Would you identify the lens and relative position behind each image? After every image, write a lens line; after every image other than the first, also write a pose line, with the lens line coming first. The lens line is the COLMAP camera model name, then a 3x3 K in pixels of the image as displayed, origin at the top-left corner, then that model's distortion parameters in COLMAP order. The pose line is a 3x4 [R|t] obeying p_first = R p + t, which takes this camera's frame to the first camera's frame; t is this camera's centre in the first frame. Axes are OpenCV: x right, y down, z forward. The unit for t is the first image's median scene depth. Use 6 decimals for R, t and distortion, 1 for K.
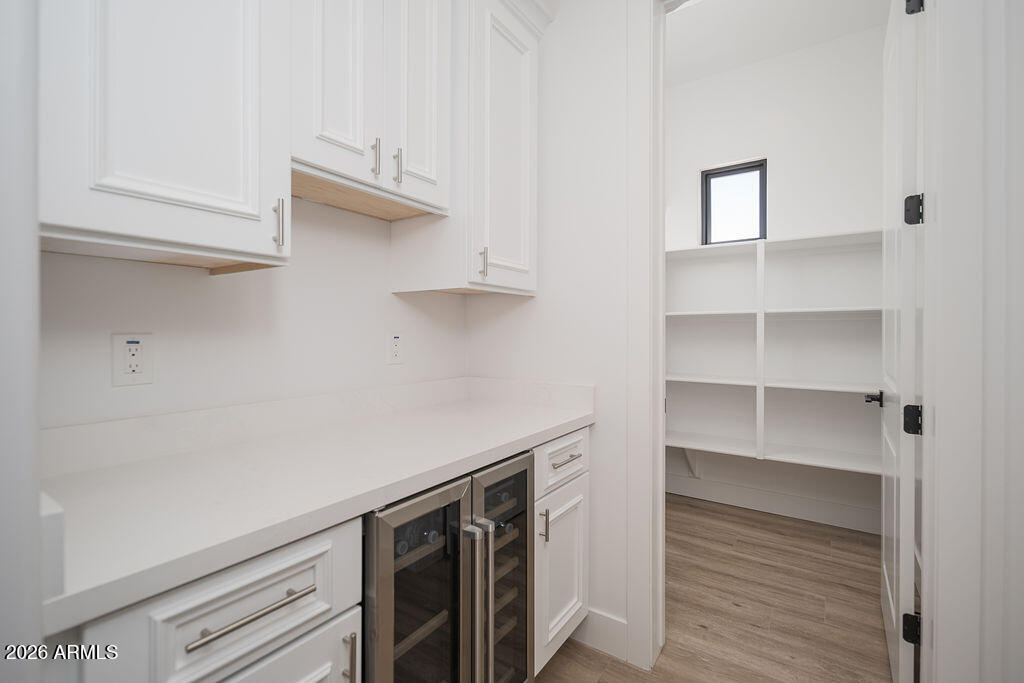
lens RADIAL K [[456.4, 0, 513.9], [0, 456.4, 336.0], [0, 0, 1]] dist [0.002157, 0.000473]
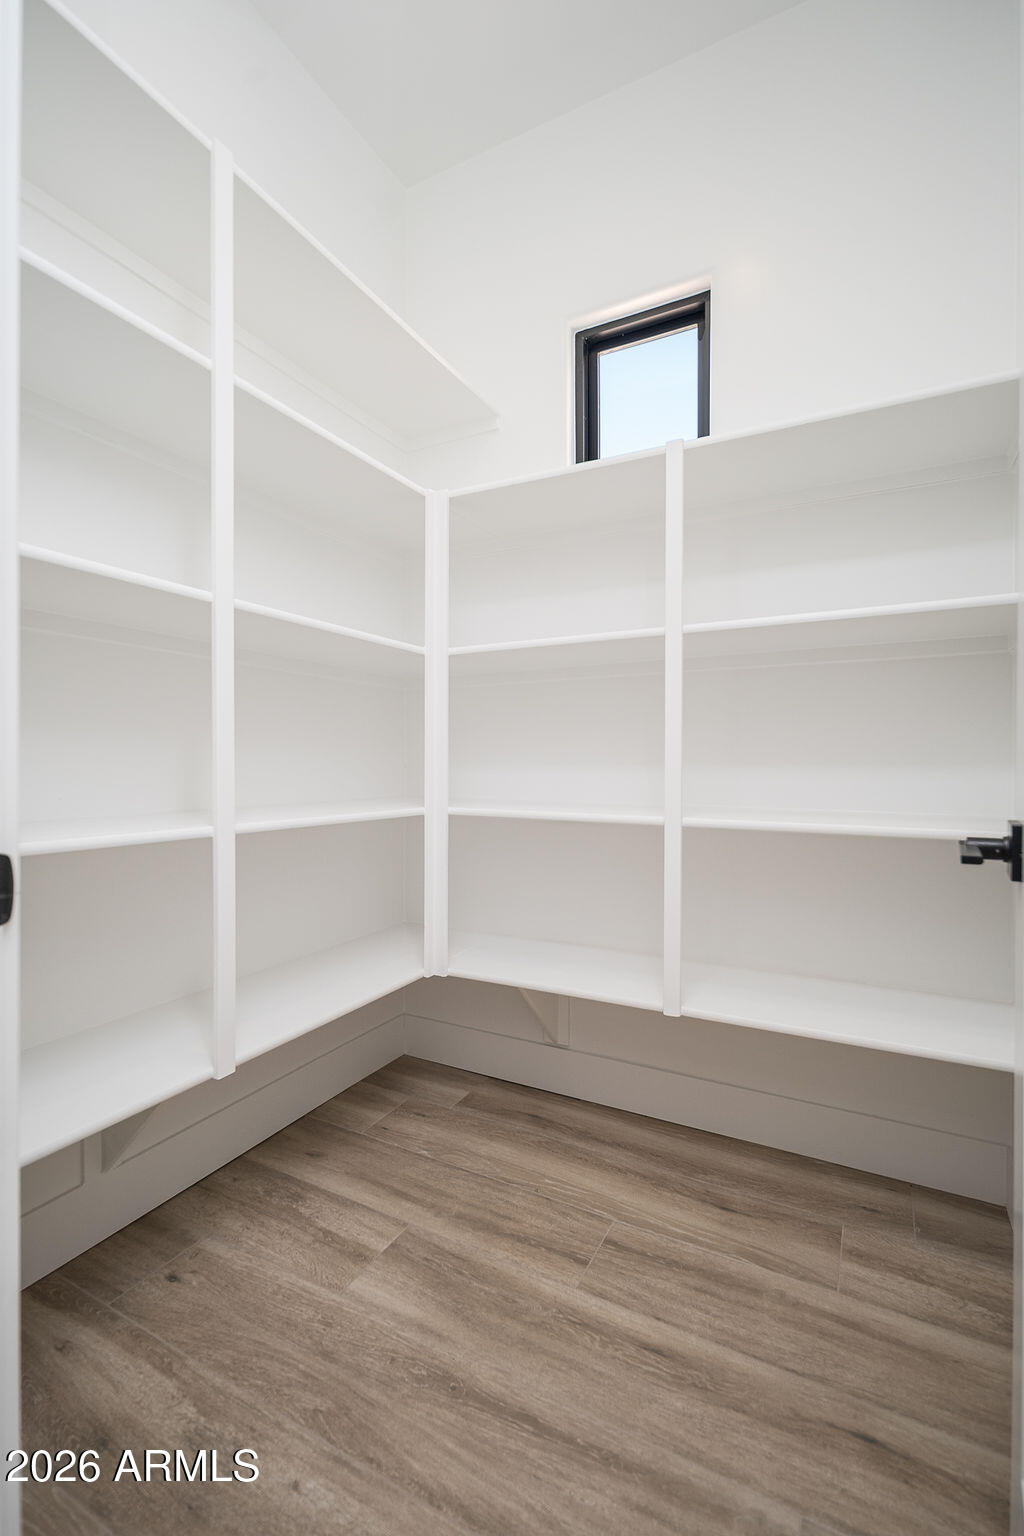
lens RADIAL K [[684.6, 0, 510.9], [0, 684.6, 767.1], [0, 0, 1]] dist [0.002157, 0.000473]
pose [[0.994711, -0.000821, 0.102712, 0.345434], [0.000642, 0.999998, 0.001770, 0.059734], [-0.102713, -0.001694, 0.994710, 0.442080]]
